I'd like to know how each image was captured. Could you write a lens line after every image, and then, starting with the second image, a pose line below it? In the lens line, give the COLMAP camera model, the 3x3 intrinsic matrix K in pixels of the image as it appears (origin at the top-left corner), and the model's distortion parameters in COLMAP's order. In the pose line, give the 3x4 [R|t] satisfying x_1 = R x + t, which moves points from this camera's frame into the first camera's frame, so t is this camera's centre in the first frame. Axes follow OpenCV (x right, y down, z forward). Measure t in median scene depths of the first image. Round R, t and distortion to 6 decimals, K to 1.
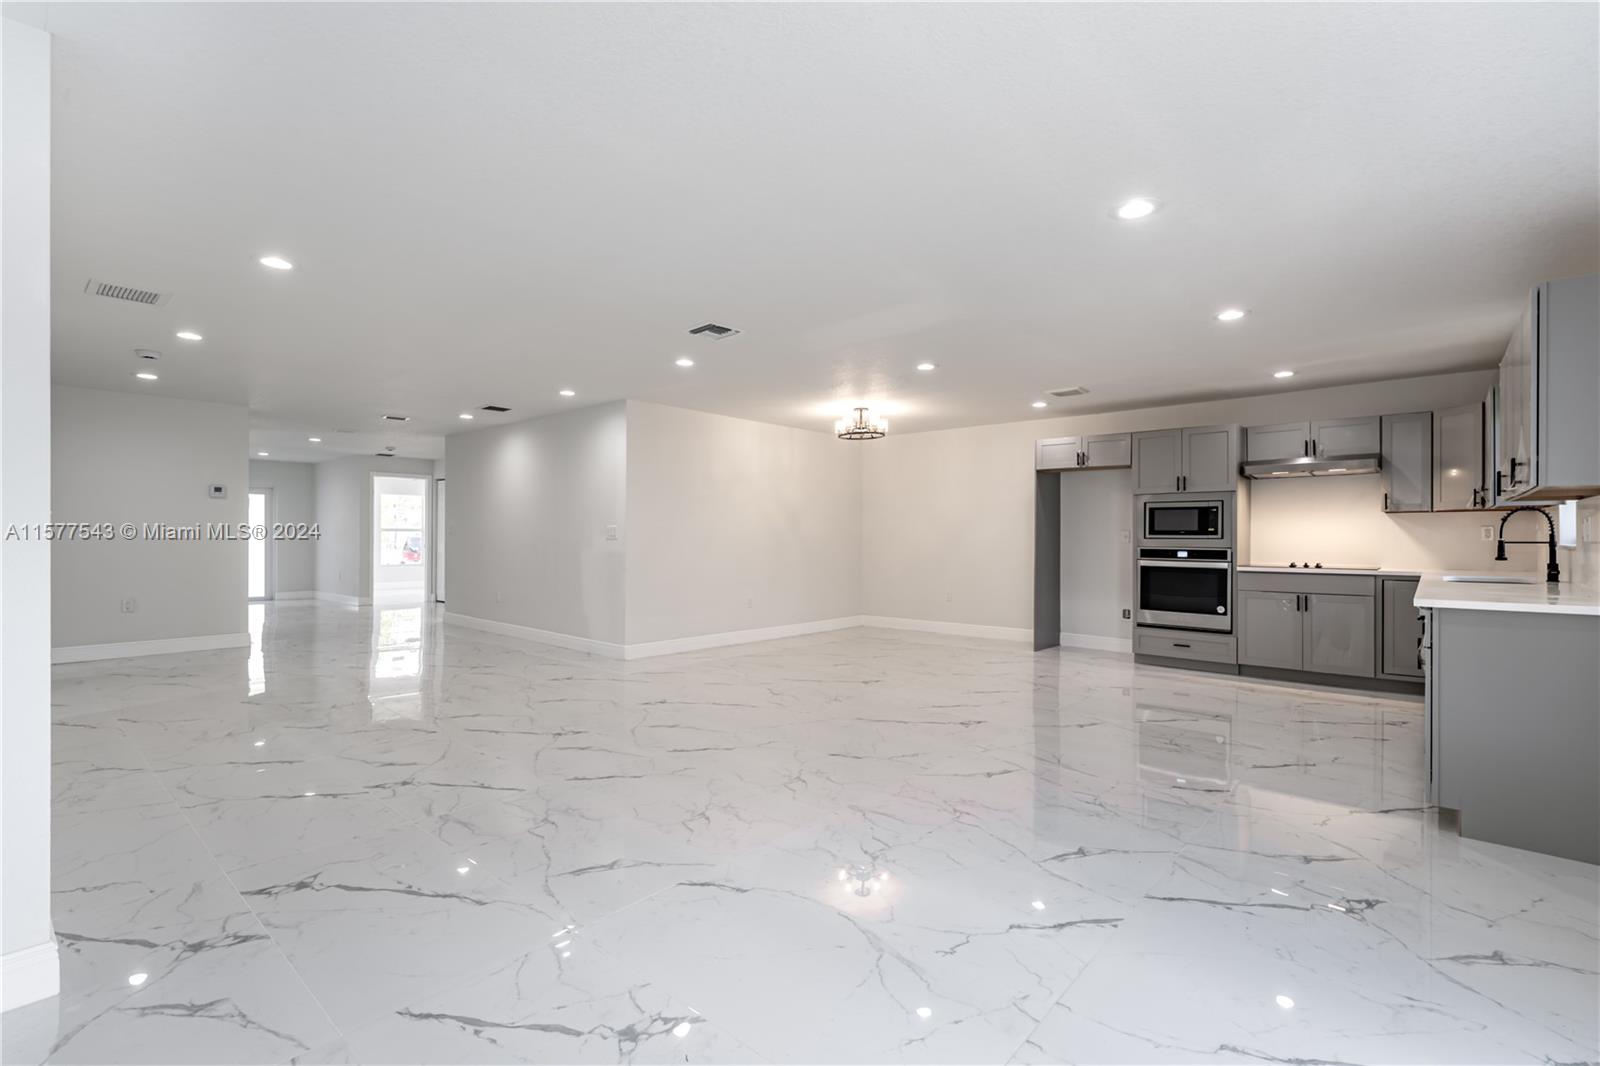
lens RADIAL K [[722.0, 0, 800.0], [0, 722.0, 533.0], [0, 0, 1]] dist [0.000145, 0.000302]
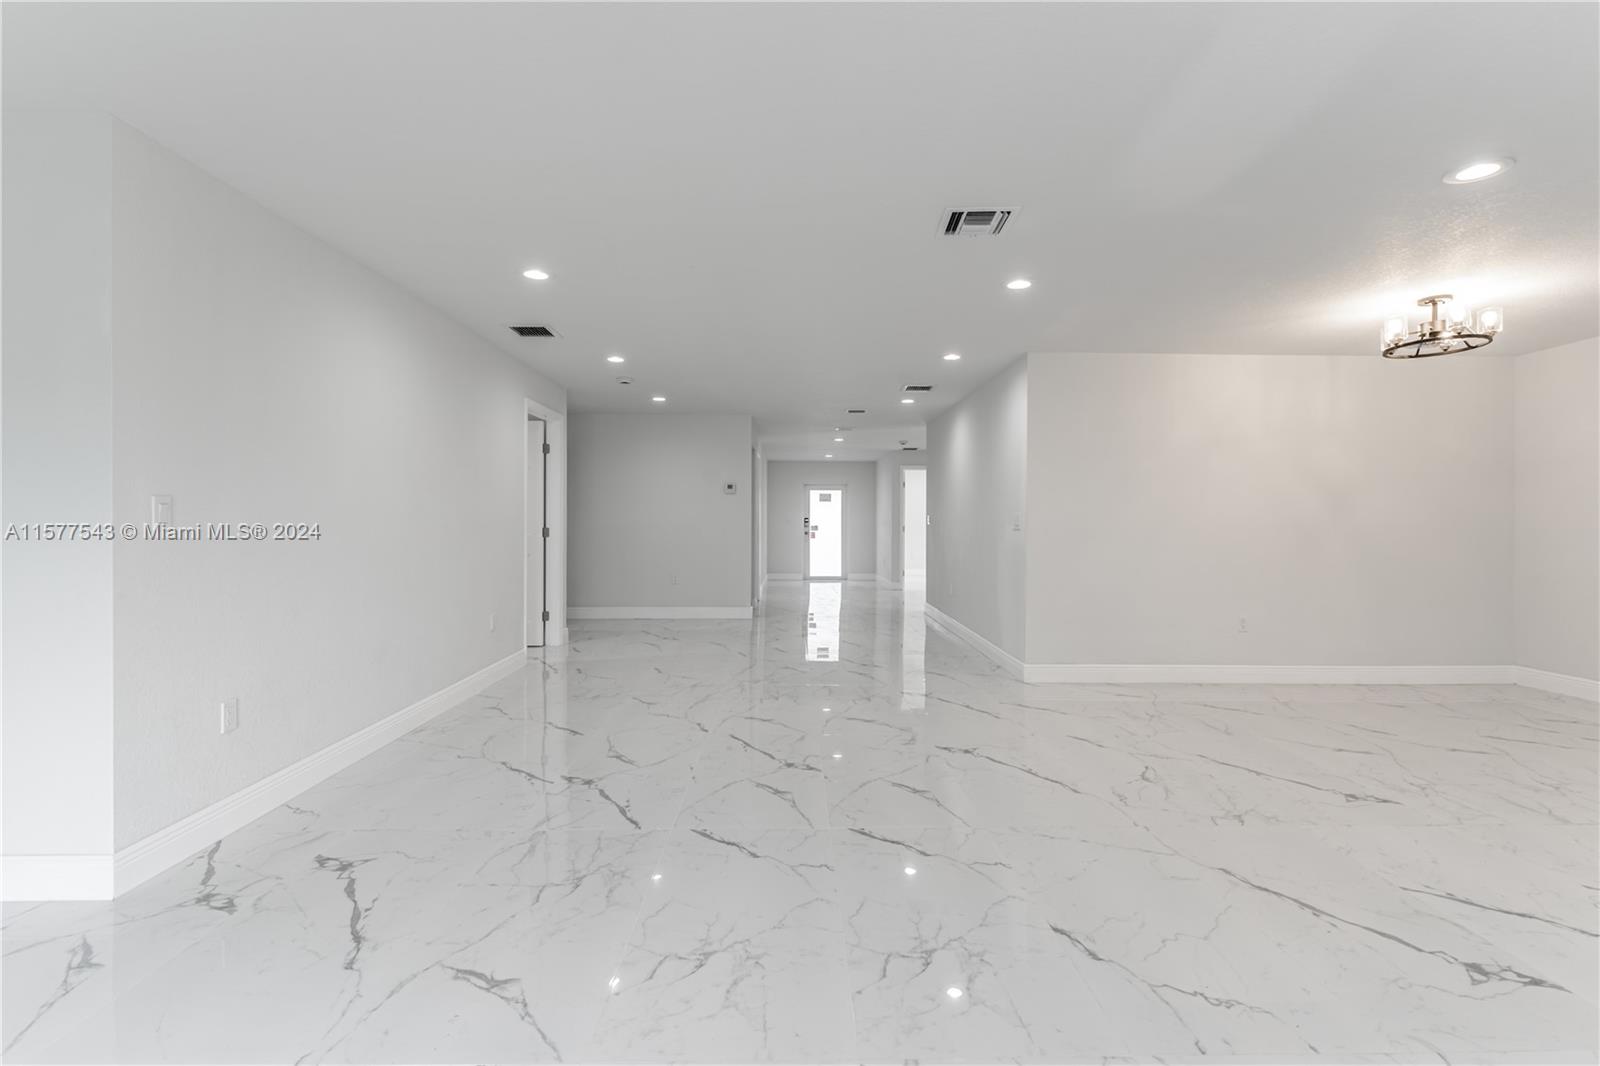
lens RADIAL K [[727.6, 0, 802.2], [0, 727.6, 522.8], [0, 0, 1]] dist [-0.000615, -0.000066]
pose [[0.675856, -0.001606, -0.737031, 0.195052], [0.002035, 0.999998, -0.000313, 0.000709], [0.737030, -0.001288, 0.675858, 0.299771]]
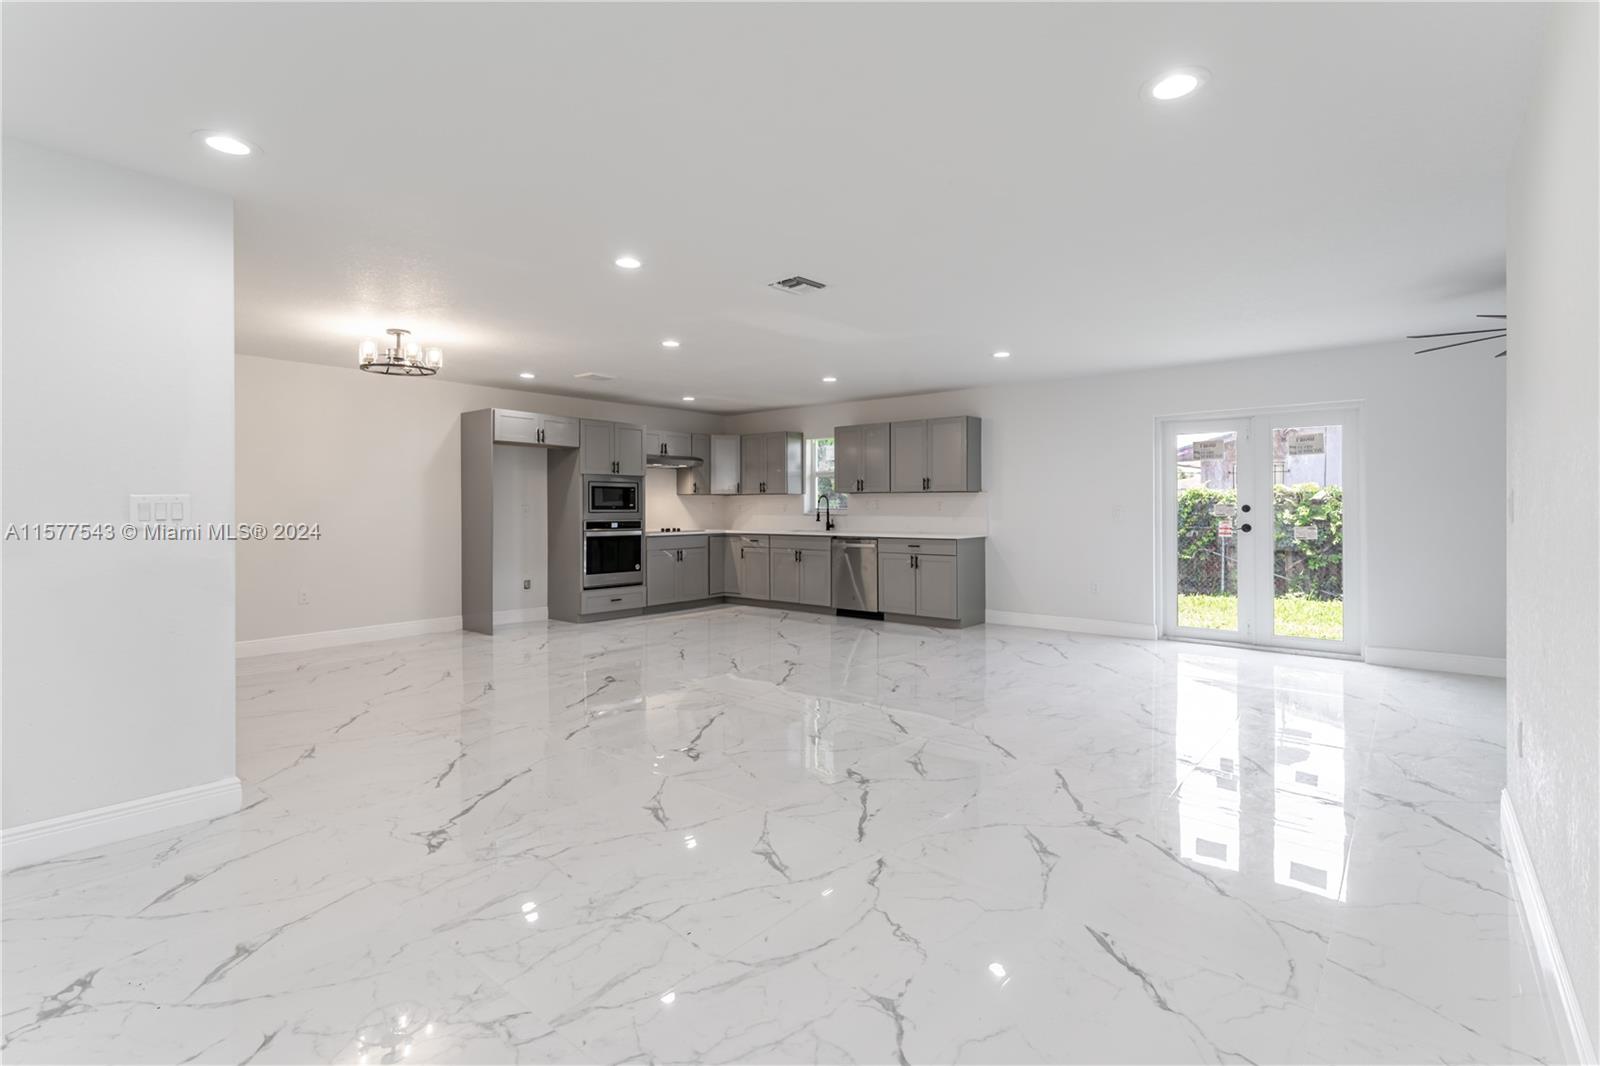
lens RADIAL K [[738.1, 0, 797.4], [0, 738.1, 509.5], [0, 0, 1]] dist [-0.000400, -0.000156]
pose [[-0.019817, -0.006135, 0.999785, -0.737633], [-0.001471, 0.999980, 0.006107, -0.005355], [-0.999803, -0.001350, -0.019826, 0.728259]]
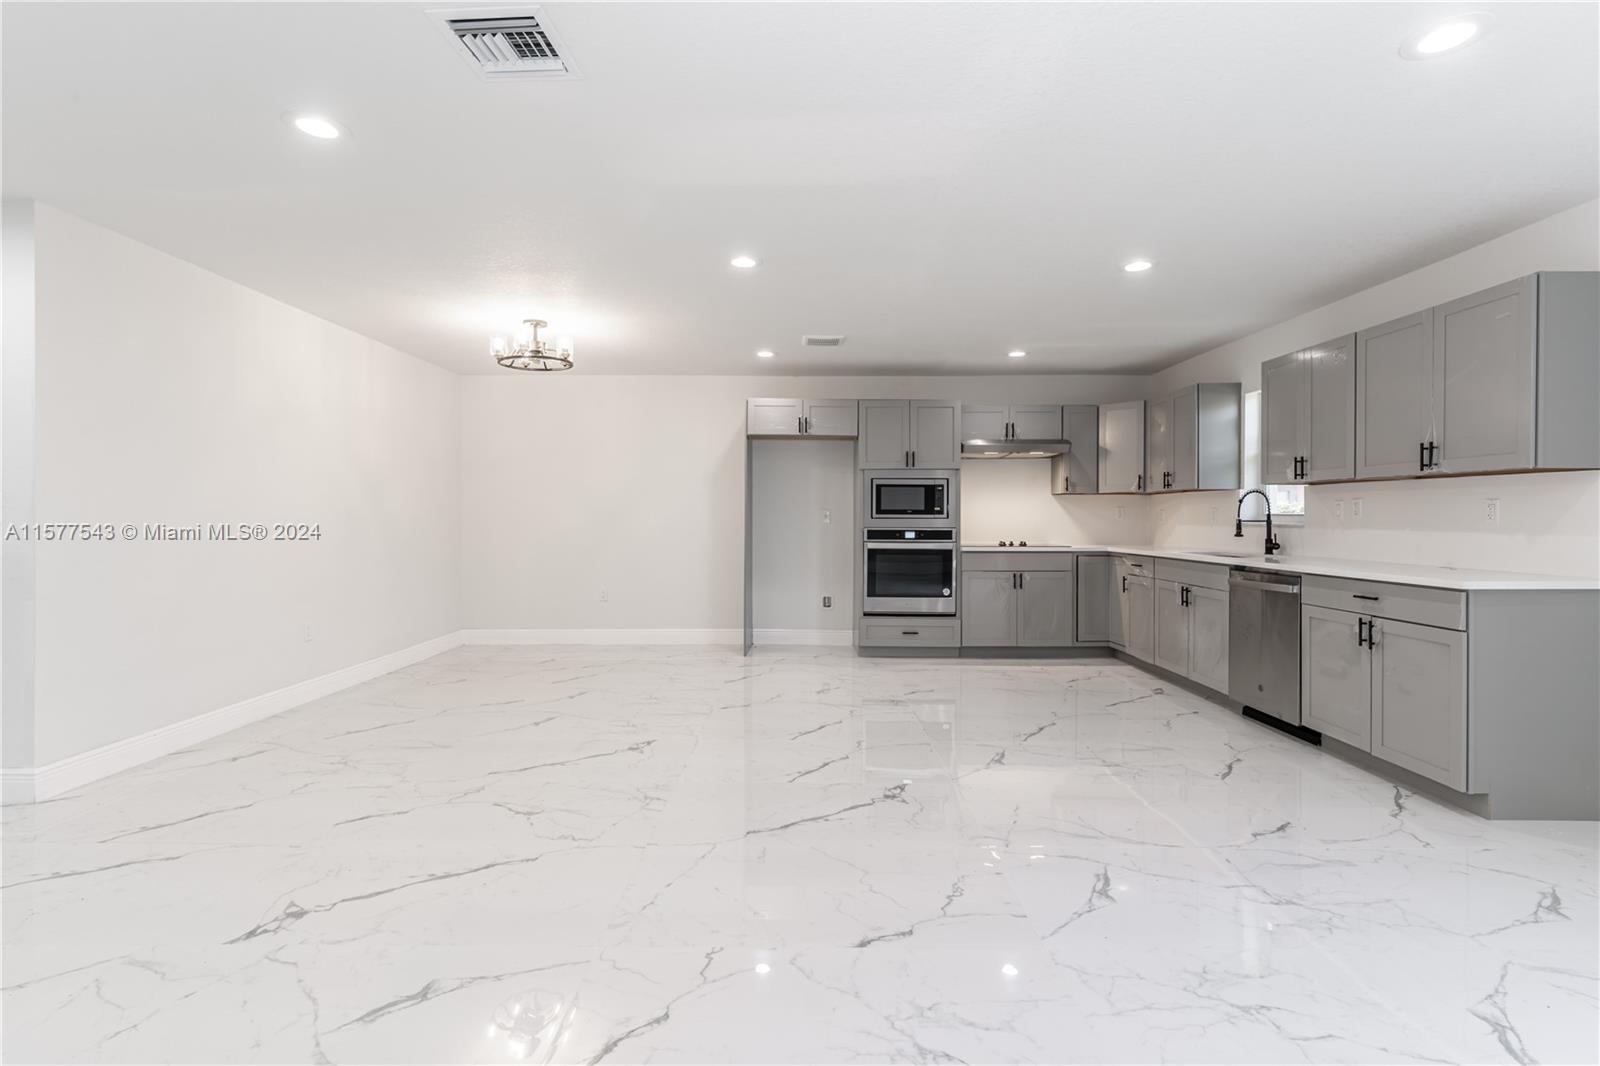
lens RADIAL K [[727.6, 0, 802.2], [0, 727.6, 522.8], [0, 0, 1]] dist [-0.000615, -0.000066]
pose [[0.750071, -0.007464, 0.661315, -0.199417], [-0.002337, 0.999900, 0.013935, 0.000809], [-0.661353, -0.011998, 0.749979, 0.394511]]
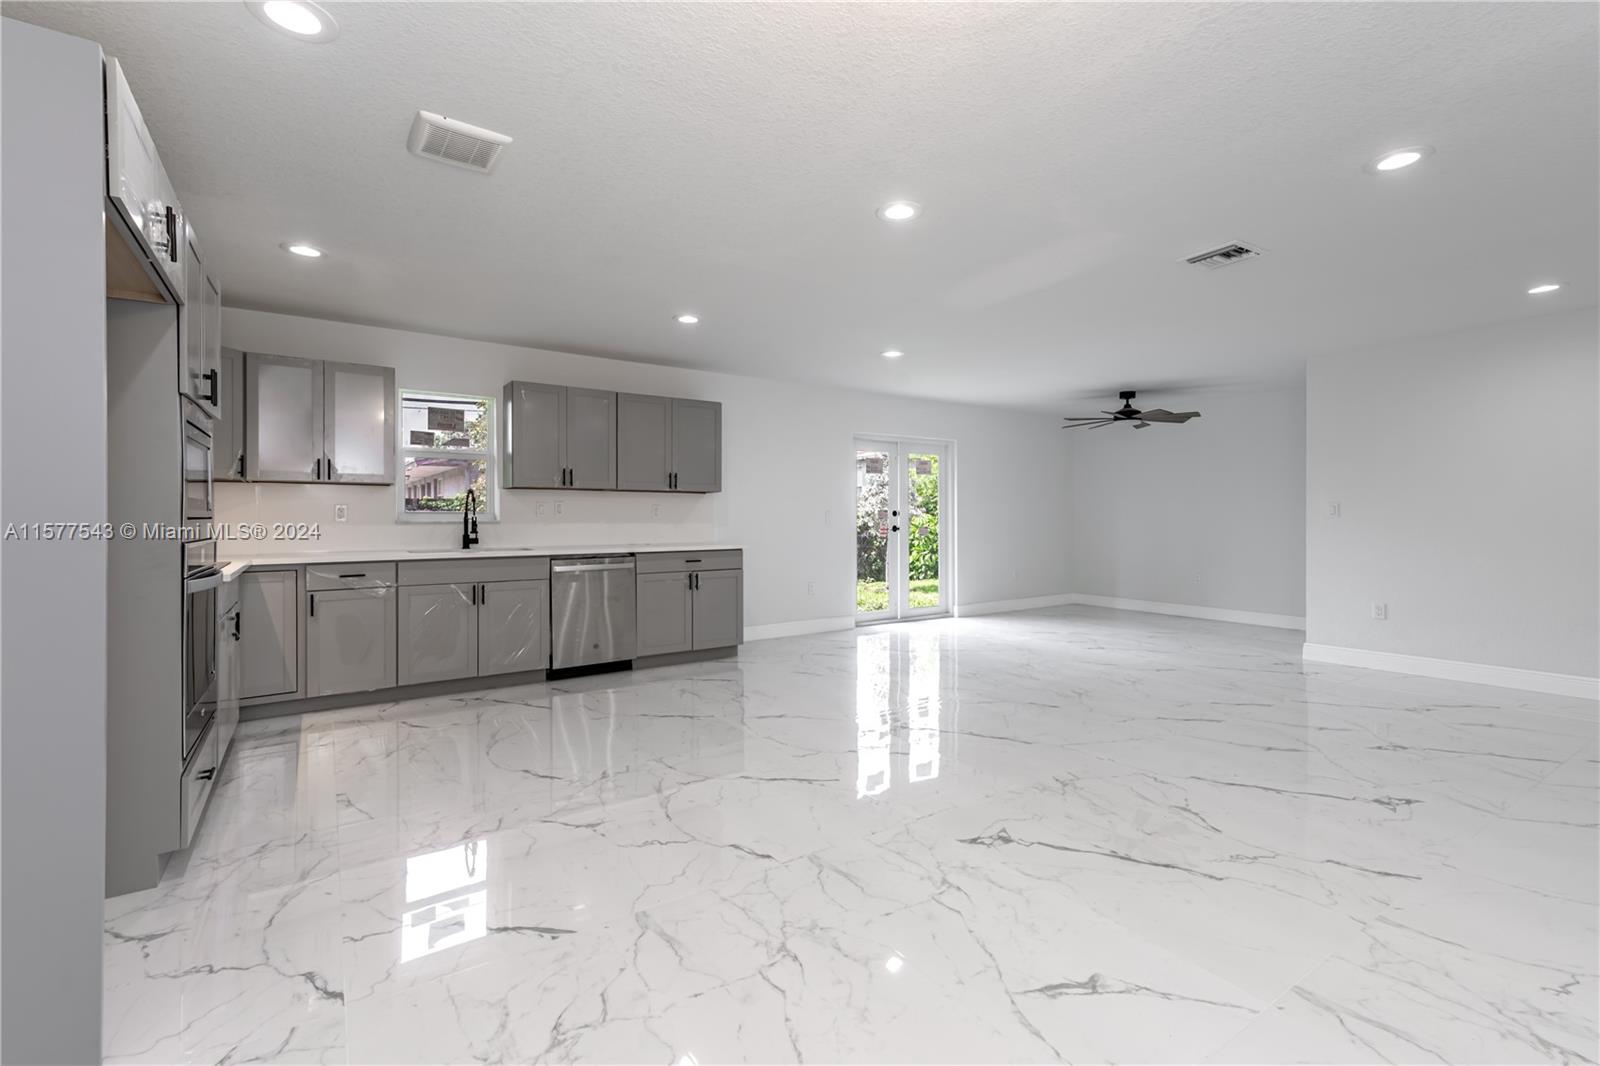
lens RADIAL K [[711.3, 0, 807.6], [0, 711.3, 519.5], [0, 0, 1]] dist [0.000767, 0.000148]
pose [[-0.969306, -0.002668, 0.245844, 0.091431], [-0.002332, 0.999996, 0.001657, 0.007209], [-0.245847, 0.001033, -0.969308, 1.335115]]
